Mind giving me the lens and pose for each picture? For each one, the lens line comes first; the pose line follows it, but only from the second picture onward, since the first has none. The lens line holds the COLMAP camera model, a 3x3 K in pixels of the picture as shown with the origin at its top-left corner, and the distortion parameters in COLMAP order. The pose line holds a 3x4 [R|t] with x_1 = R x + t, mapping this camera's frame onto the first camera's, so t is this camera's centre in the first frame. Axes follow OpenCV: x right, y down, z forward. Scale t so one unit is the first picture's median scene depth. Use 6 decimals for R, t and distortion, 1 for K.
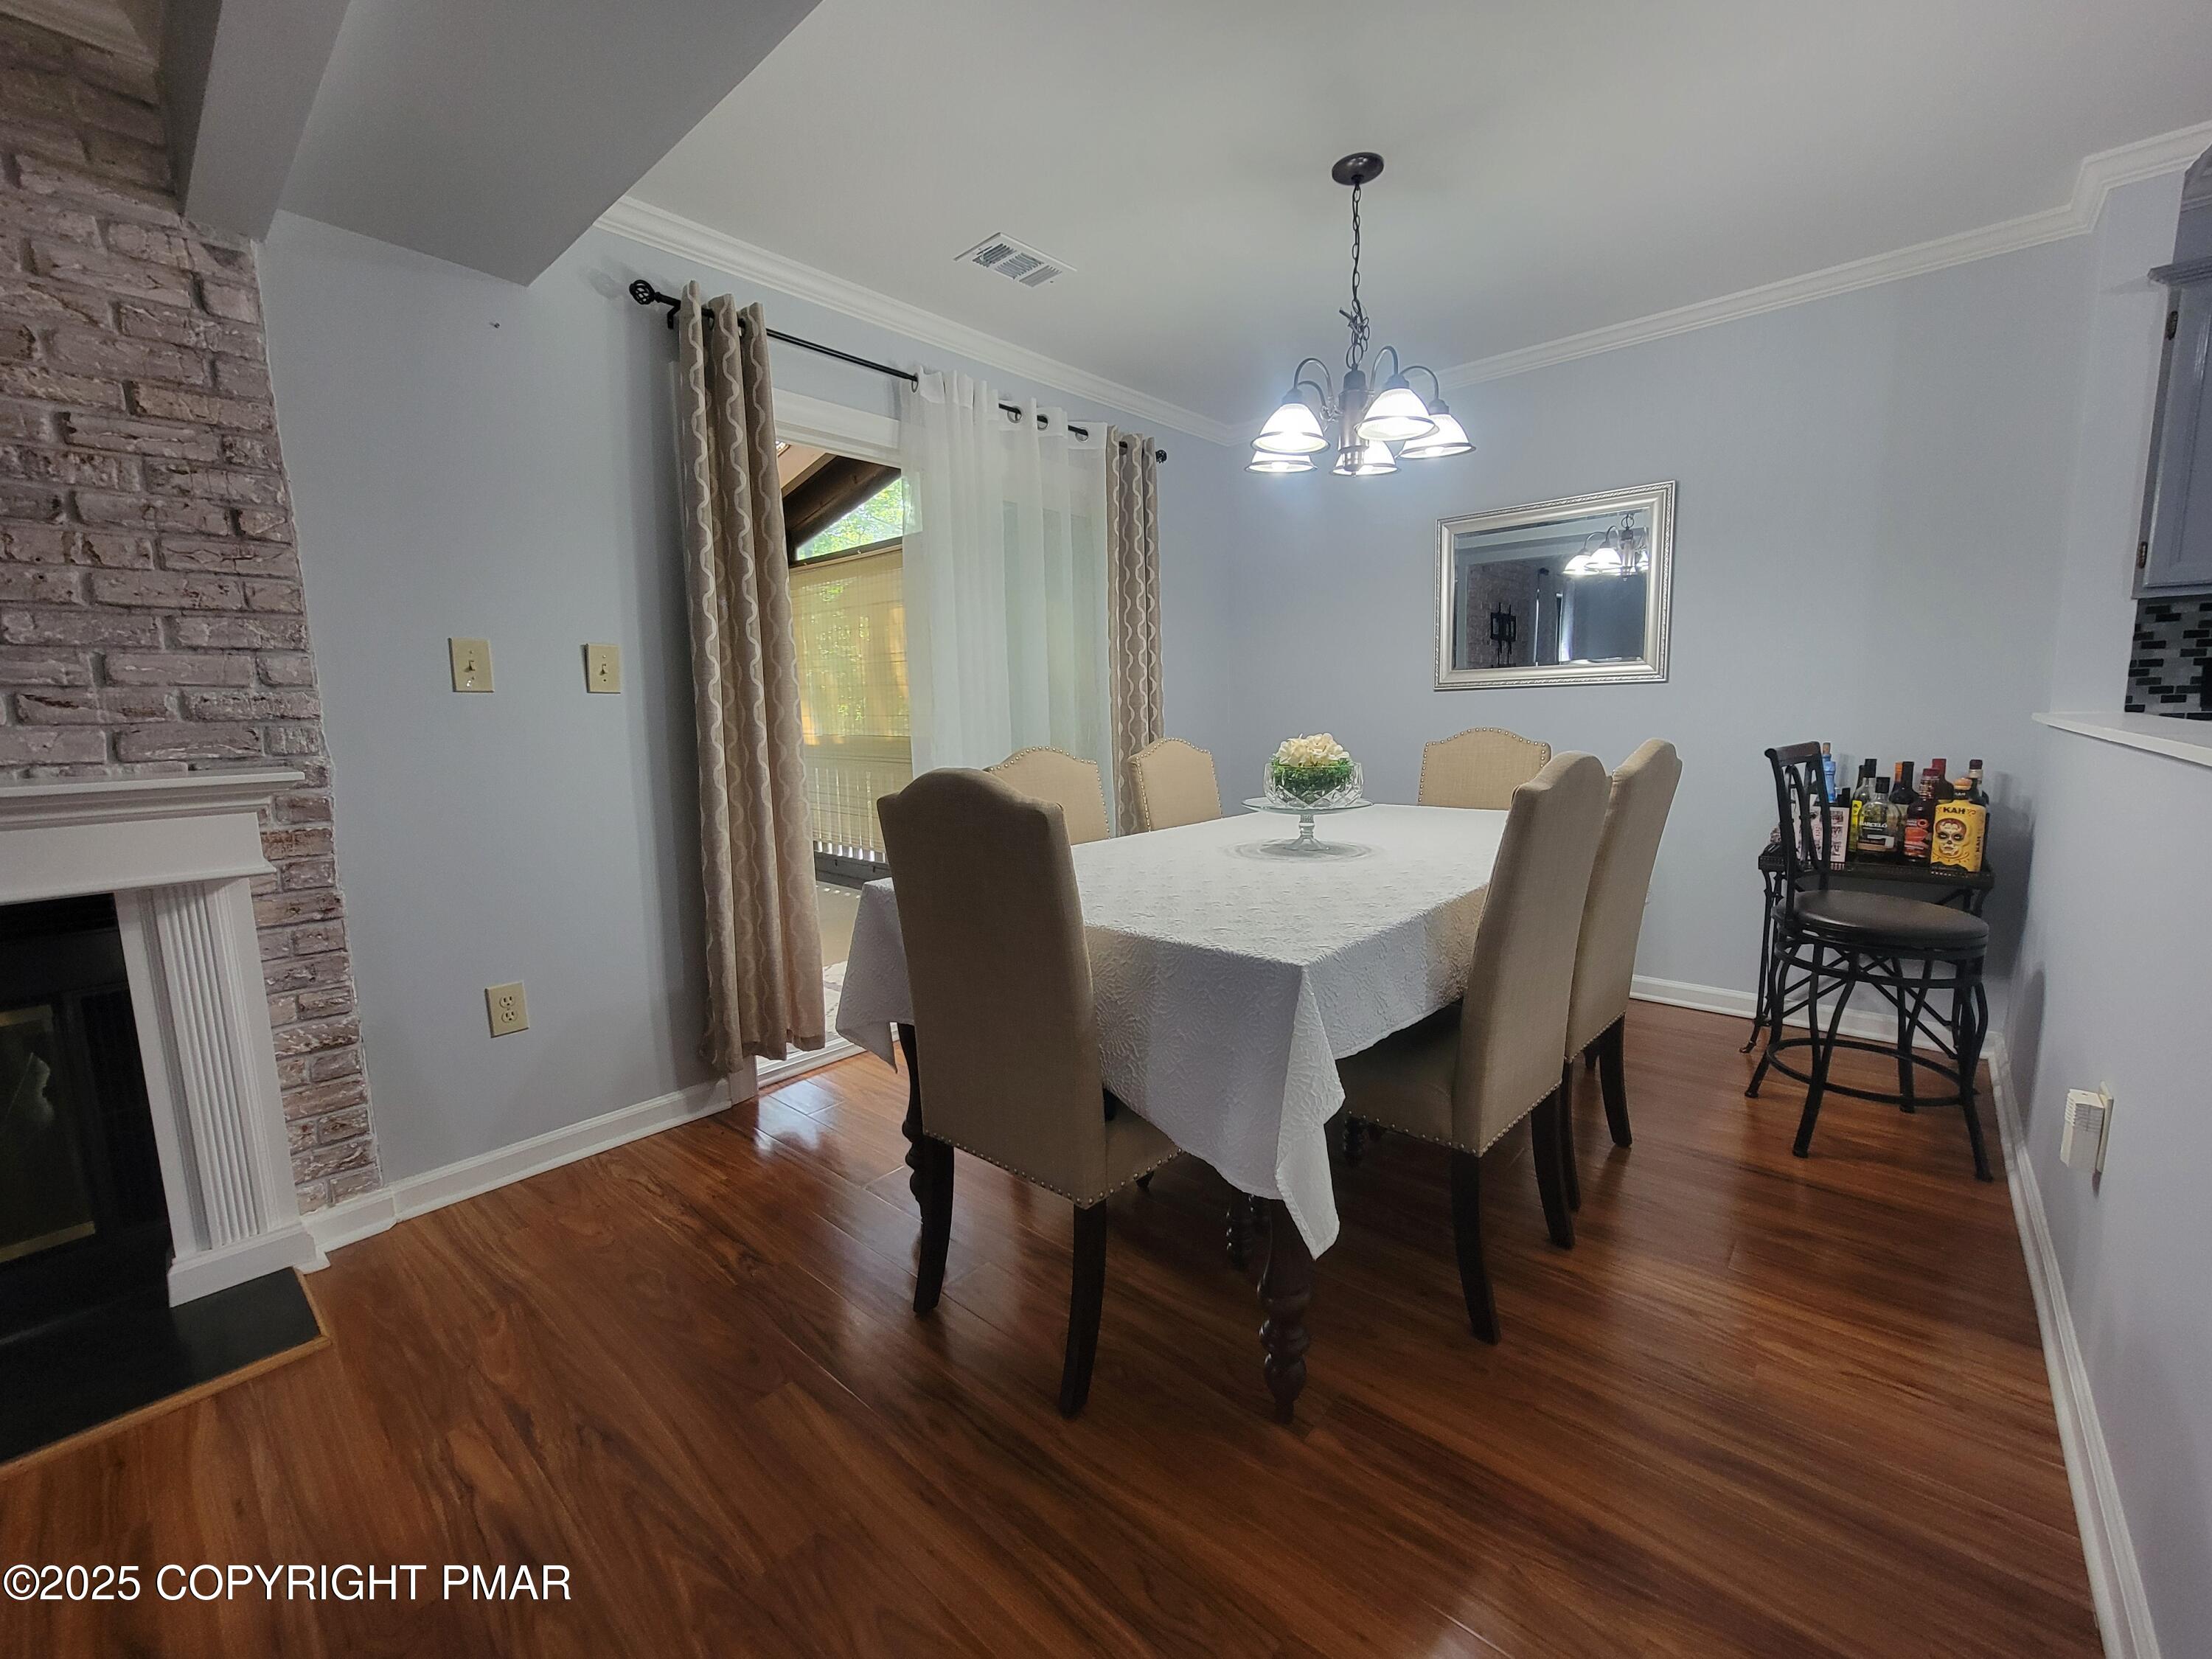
lens RADIAL K [[895.3, 0, 1110.3], [0, 895.3, 827.8], [0, 0, 1]] dist [-0.001910, -0.000230]
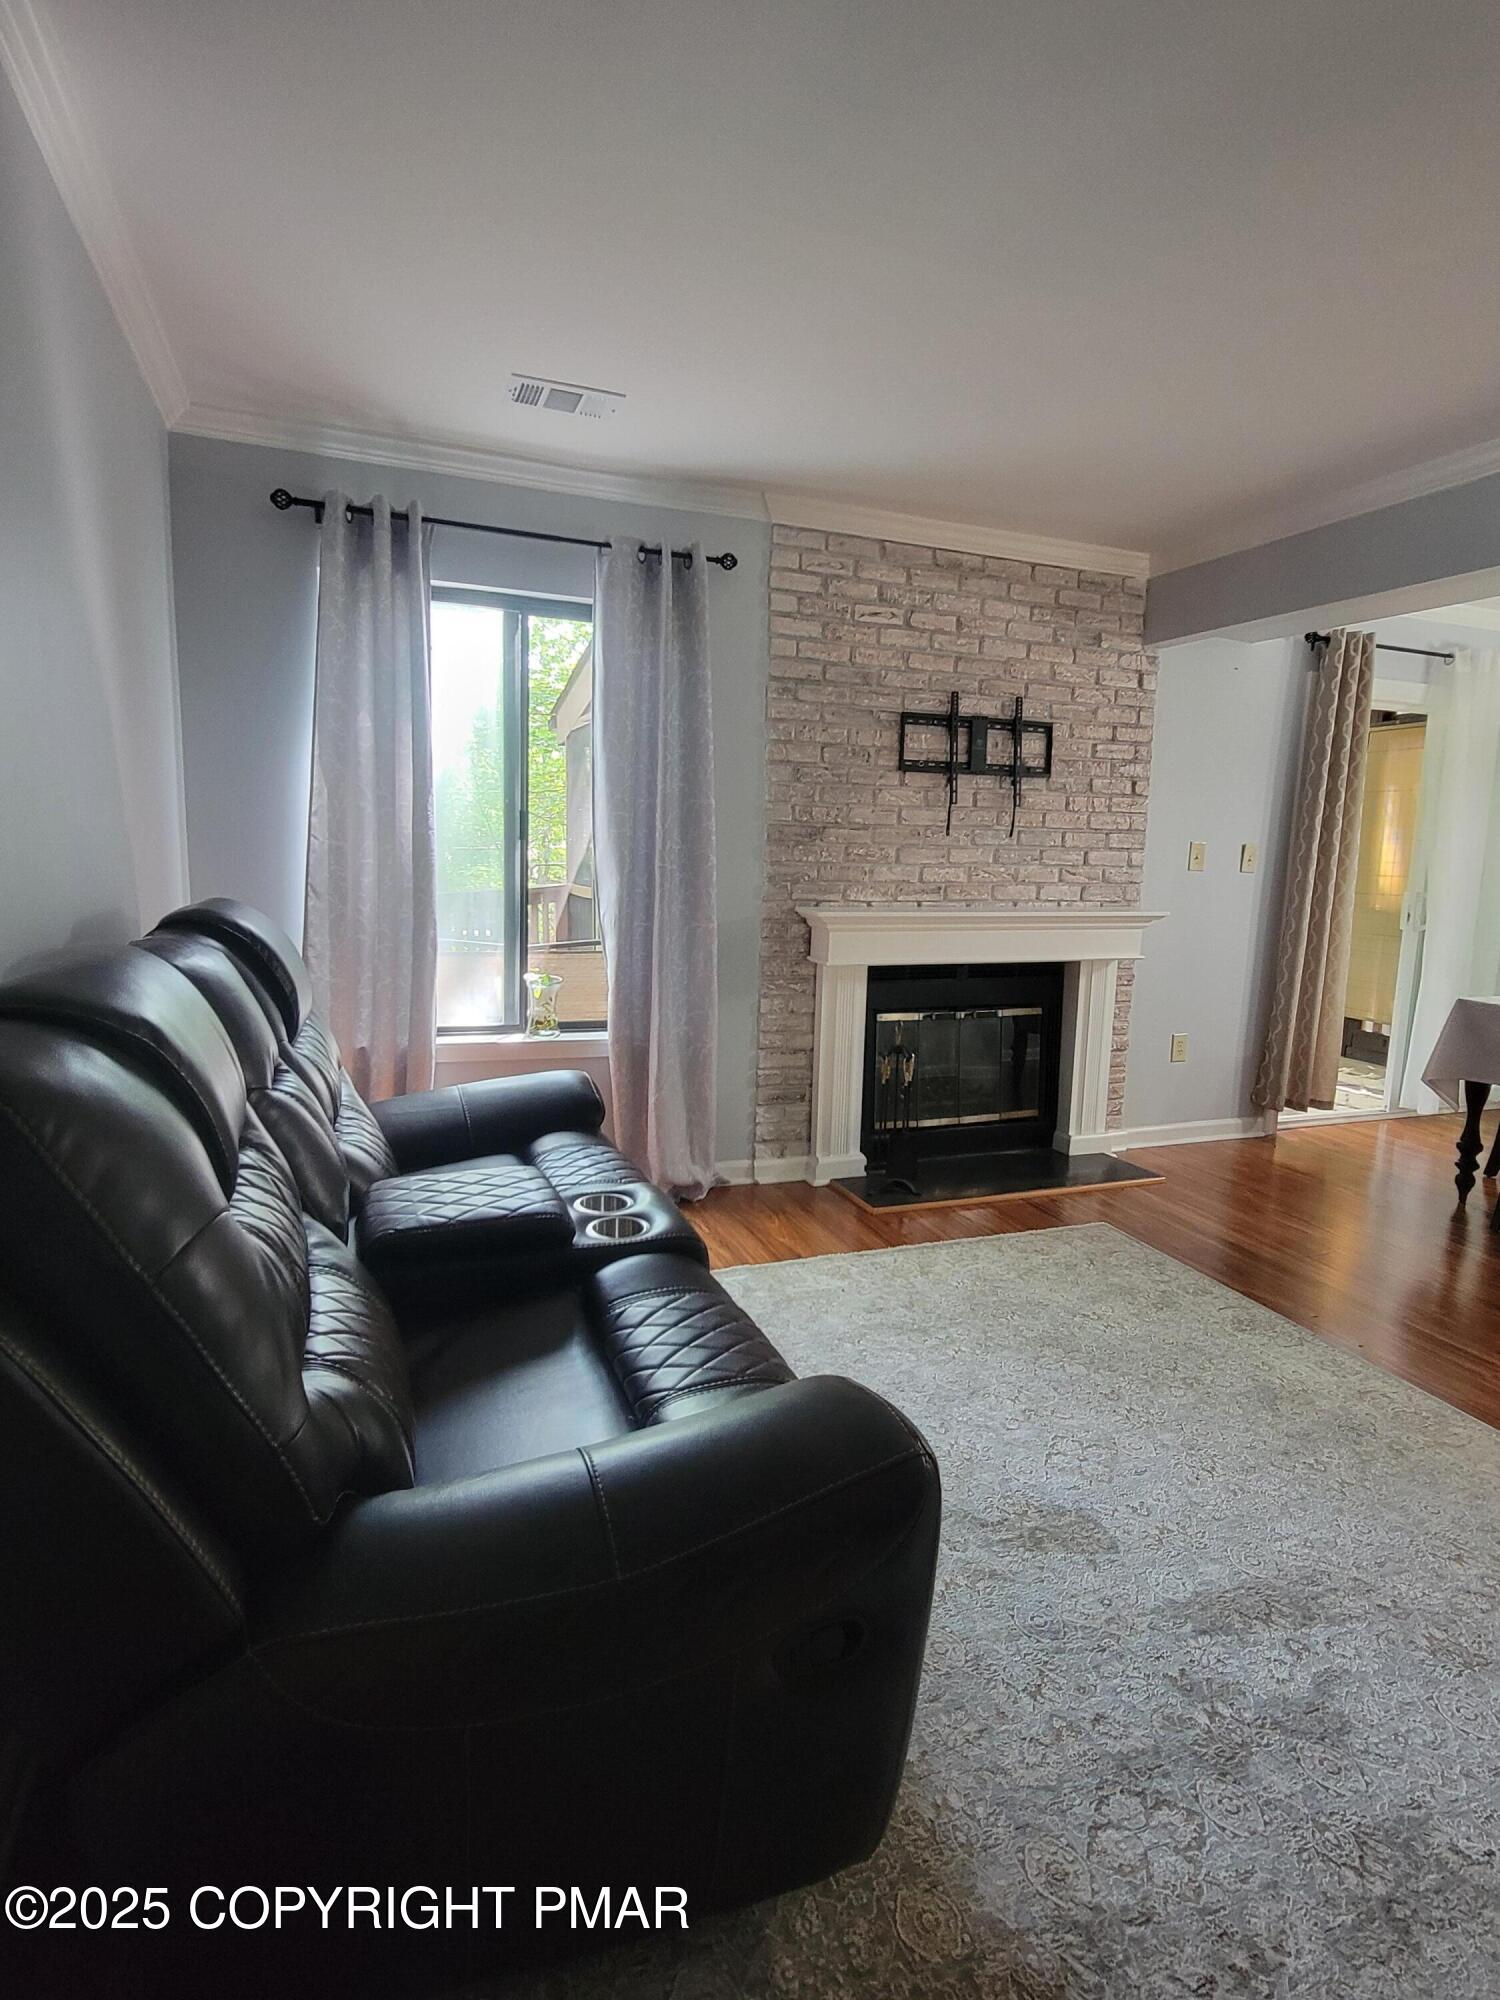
lens RADIAL K [[1030.6, 0, 749.9], [0, 1030.6, 1001.4], [0, 0, 1]] dist [-0.006363, -0.002356]
pose [[0.878340, 0.115392, -0.463901, -0.456206], [-0.106144, 0.993282, 0.046100, 0.099888], [0.466104, 0.008749, 0.884687, -1.145528]]
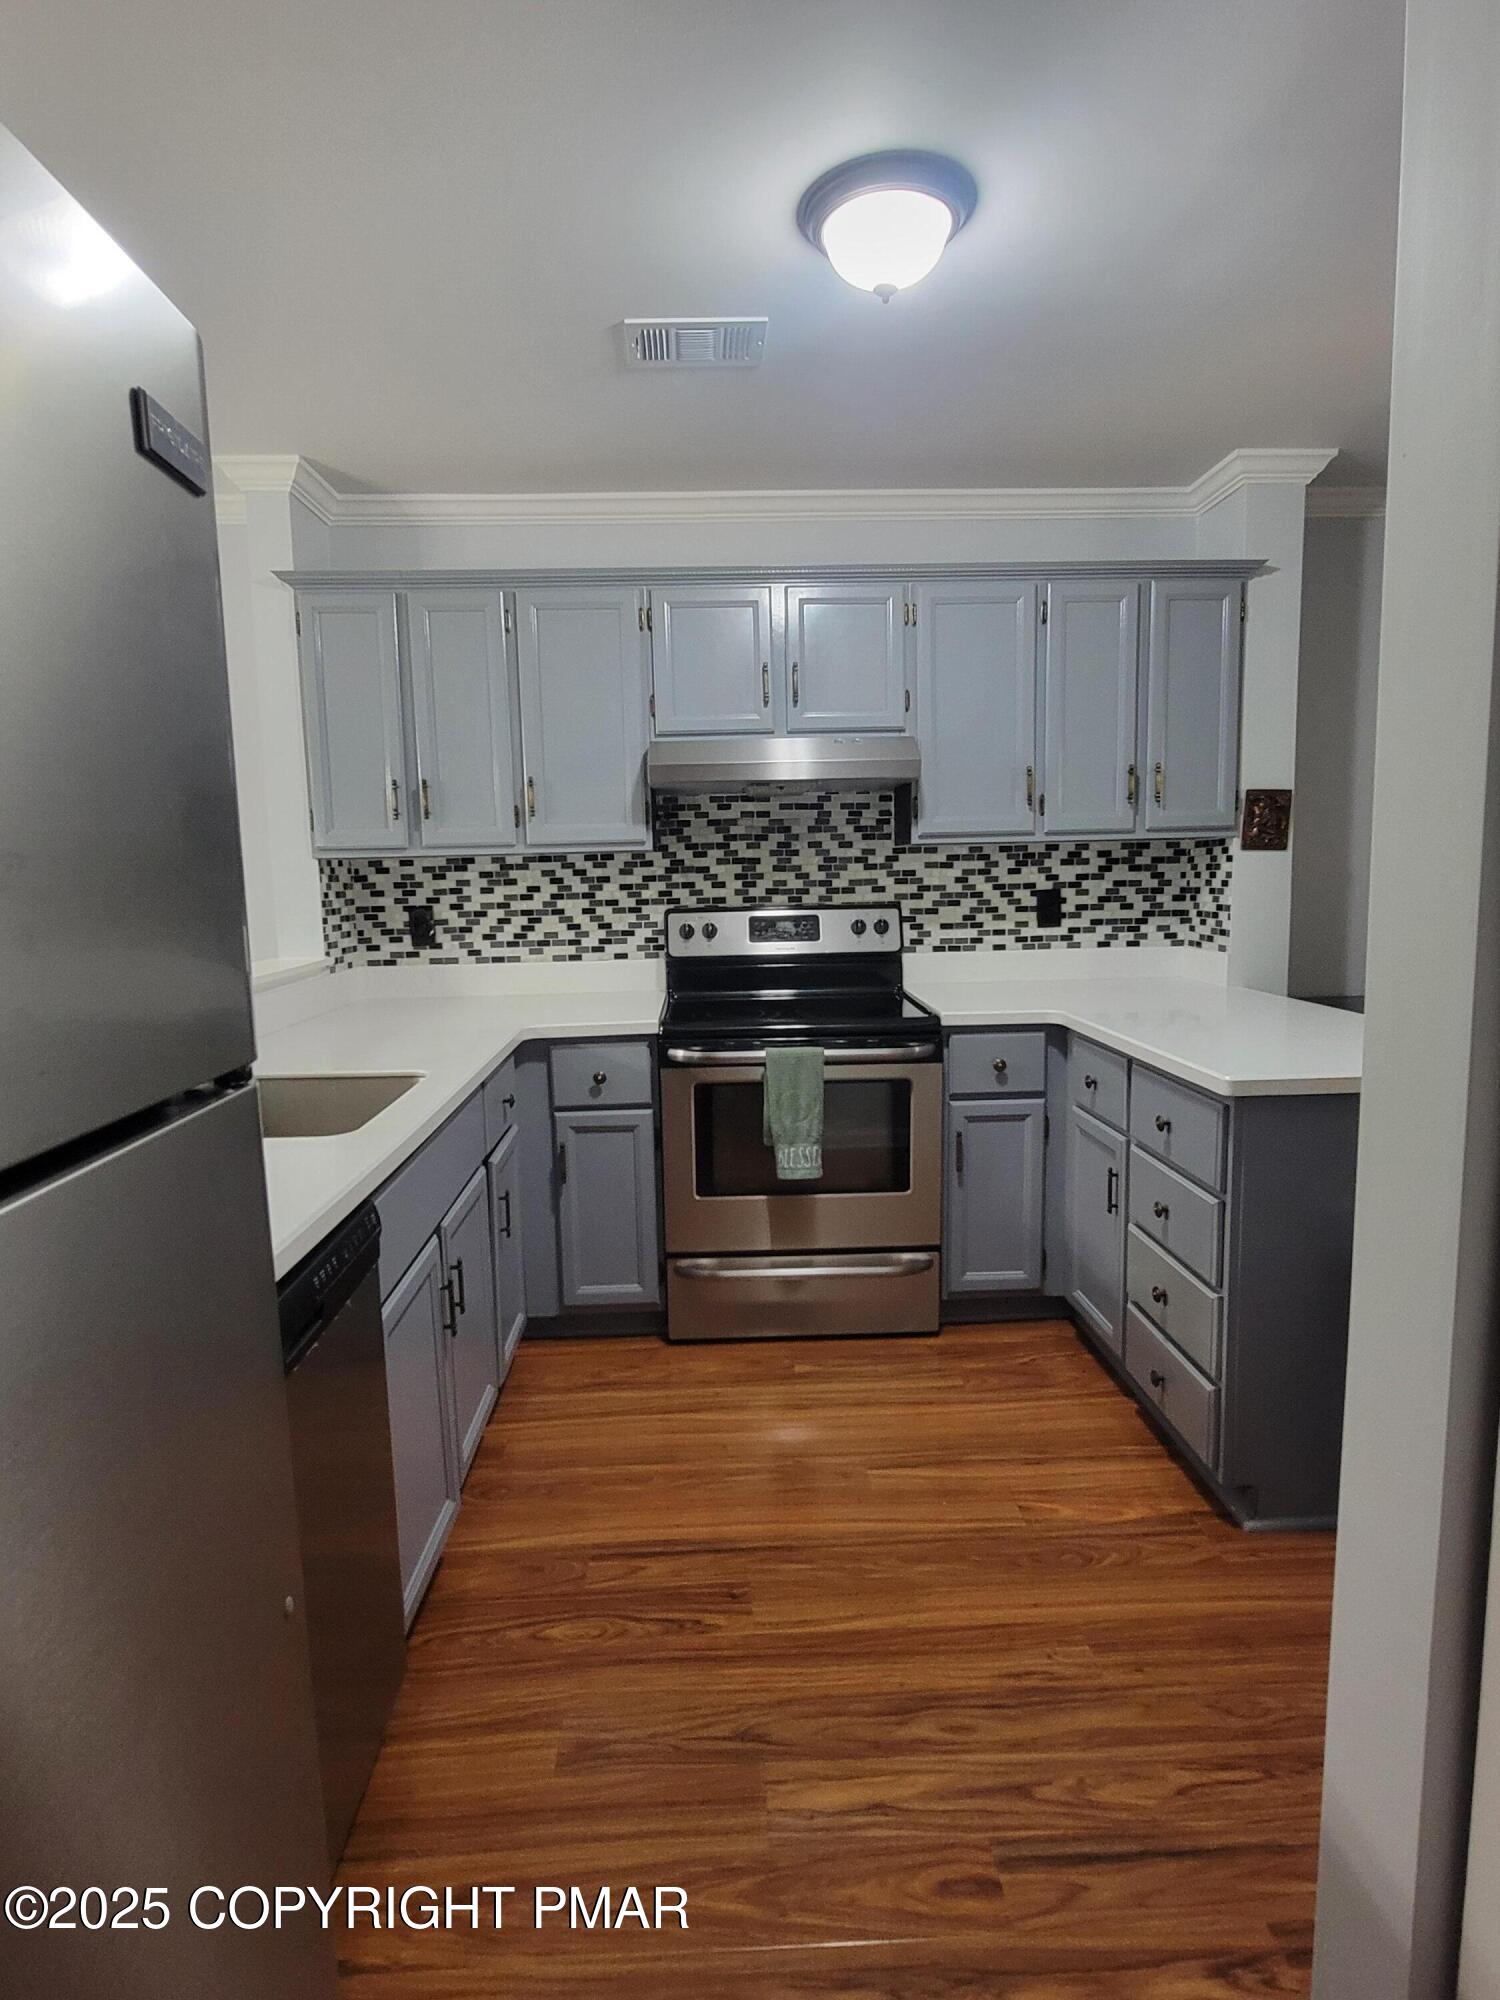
lens RADIAL K [[1025.5, 0, 745.9], [0, 1025.5, 992.4], [0, 0, 1]] dist [-0.001220, -0.000081]
pose [[0.726112, -0.075525, 0.683416, 0.612627], [0.094668, 0.995464, 0.009428, -0.045837], [-0.681029, 0.057852, 0.729968, -0.297438]]
